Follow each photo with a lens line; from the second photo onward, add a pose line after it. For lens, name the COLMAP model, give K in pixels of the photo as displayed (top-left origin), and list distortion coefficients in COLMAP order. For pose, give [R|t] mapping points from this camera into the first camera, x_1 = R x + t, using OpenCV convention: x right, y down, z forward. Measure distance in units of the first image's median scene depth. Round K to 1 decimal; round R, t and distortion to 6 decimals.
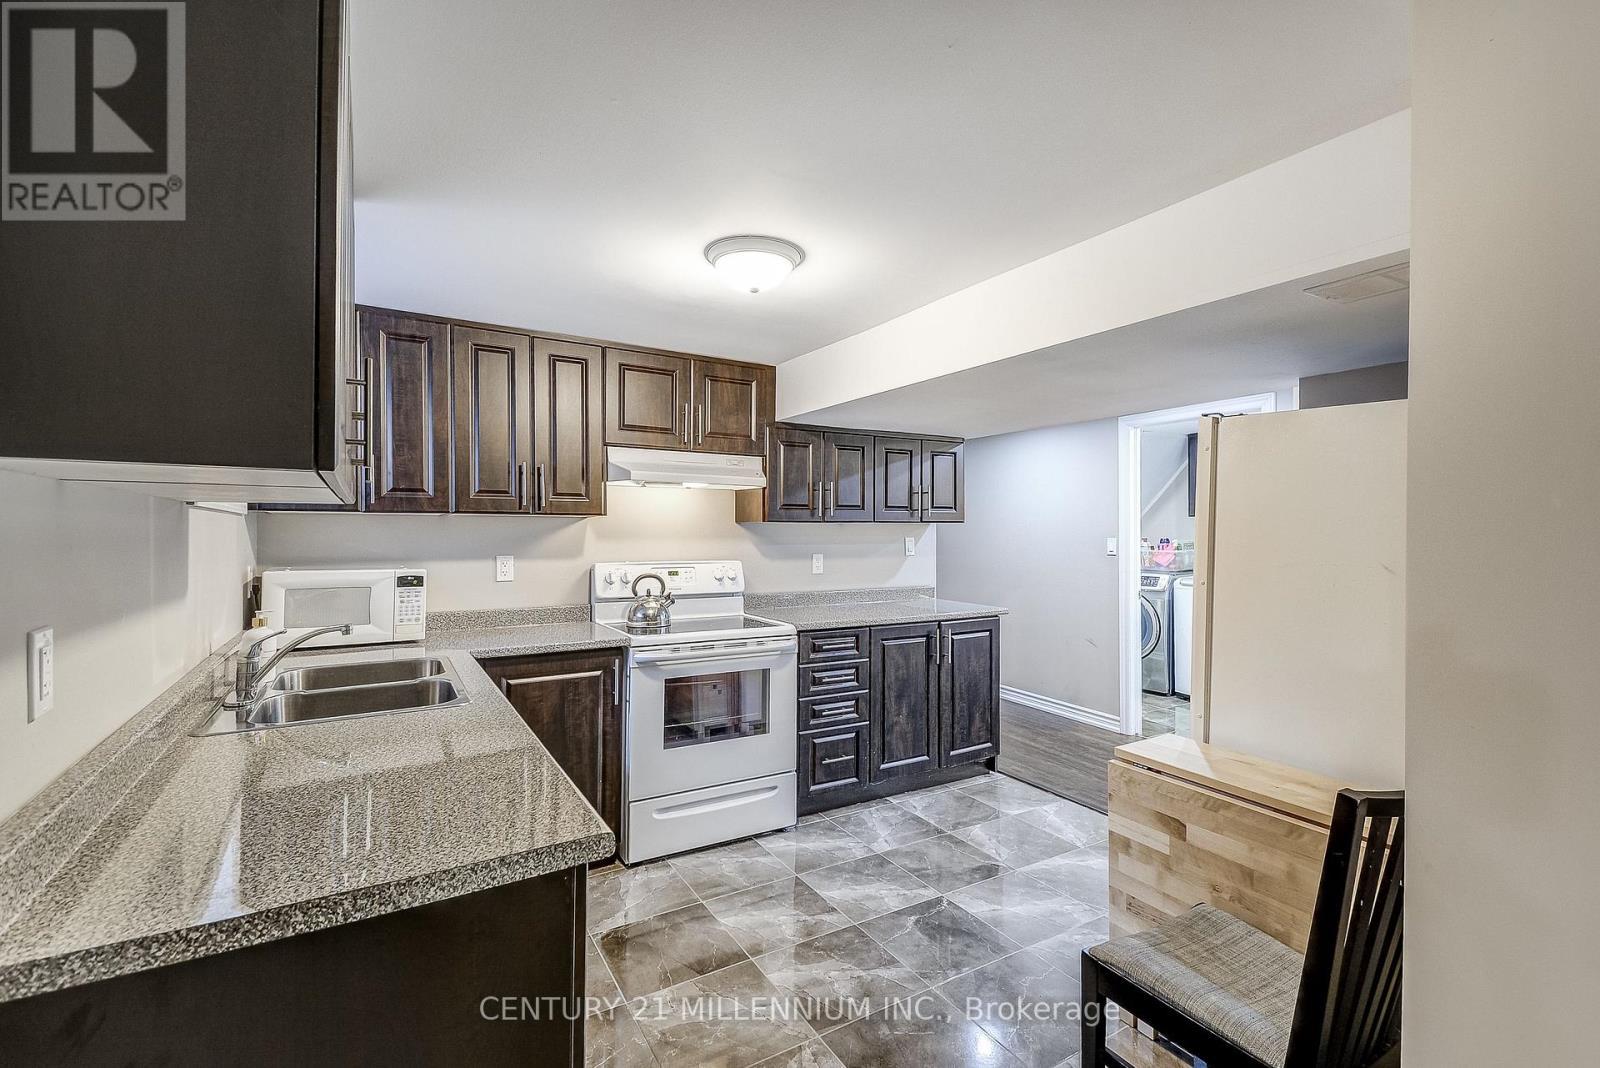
lens RADIAL K [[704.5, 0, 796.9], [0, 704.5, 540.1], [0, 0, 1]] dist [0.050911, -0.025798]
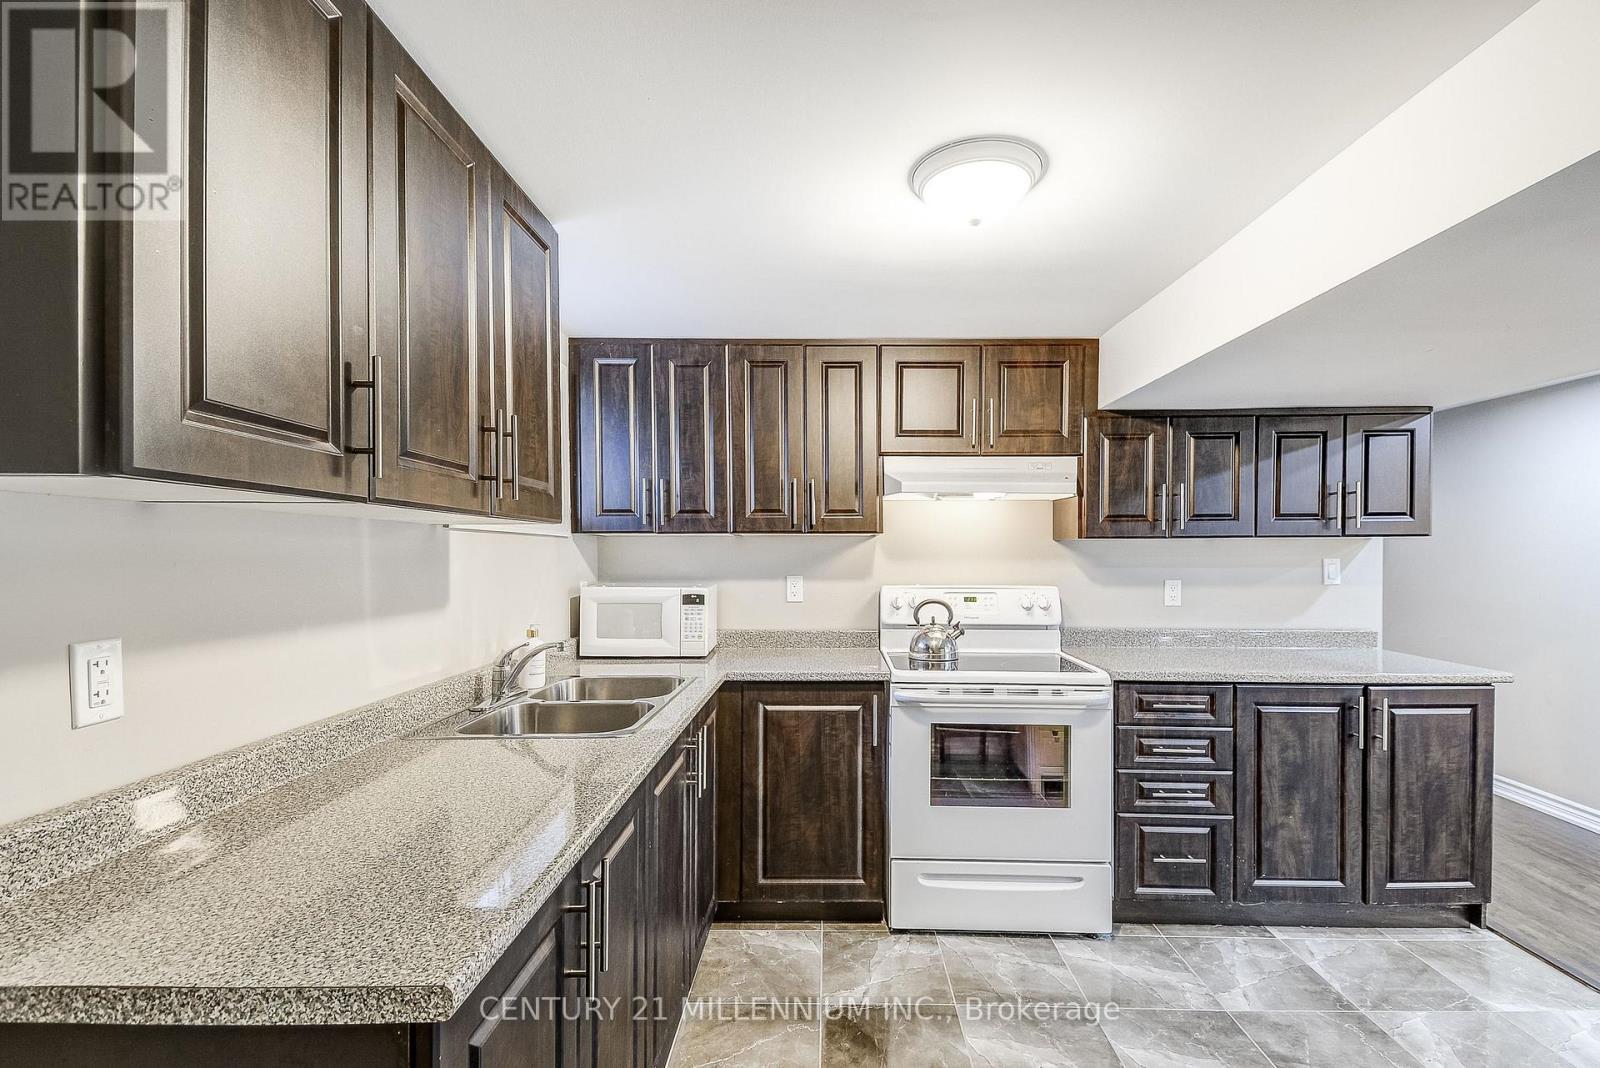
lens RADIAL K [[714.8, 0, 804.8], [0, 714.8, 566.9], [0, 0, 1]] dist [0.043728, -0.021335]
pose [[0.859430, 0.009253, -0.511169, 0.106972], [-0.004414, 0.999933, 0.010679, -0.001136], [0.511234, -0.006921, 0.859414, 0.156594]]
